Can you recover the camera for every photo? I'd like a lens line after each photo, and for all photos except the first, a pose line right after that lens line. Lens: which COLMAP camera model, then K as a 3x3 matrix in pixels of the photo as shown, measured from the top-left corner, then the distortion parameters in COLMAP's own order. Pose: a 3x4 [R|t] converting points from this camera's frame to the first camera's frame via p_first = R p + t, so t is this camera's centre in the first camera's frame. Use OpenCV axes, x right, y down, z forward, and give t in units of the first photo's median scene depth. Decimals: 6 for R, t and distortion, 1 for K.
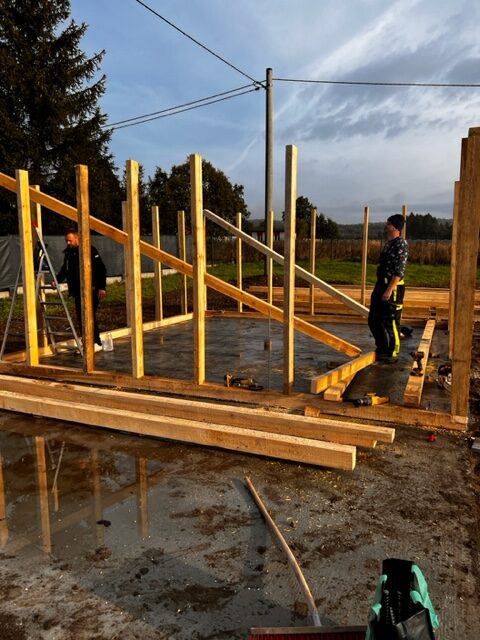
lens RADIAL K [[492.3, 0, 250.9], [0, 492.3, 325.8], [0, 0, 1]] dist [0.010589, -0.025093]
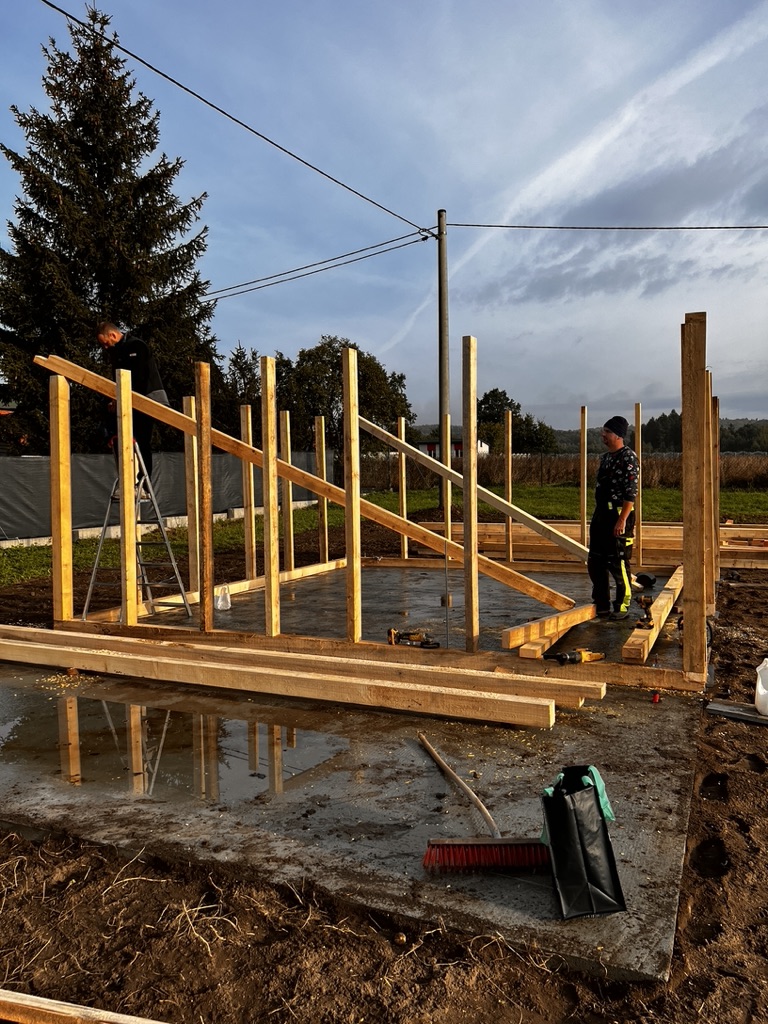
lens RADIAL K [[787.6, 0, 384.5], [0, 787.6, 510.3], [0, 0, 1]] dist [0.010589, -0.025093]
pose [[0.998980, -0.013695, -0.043036, -0.004540], [0.009089, 0.994383, -0.105455, 0.041264], [0.044238, 0.104957, 0.993492, -0.205724]]
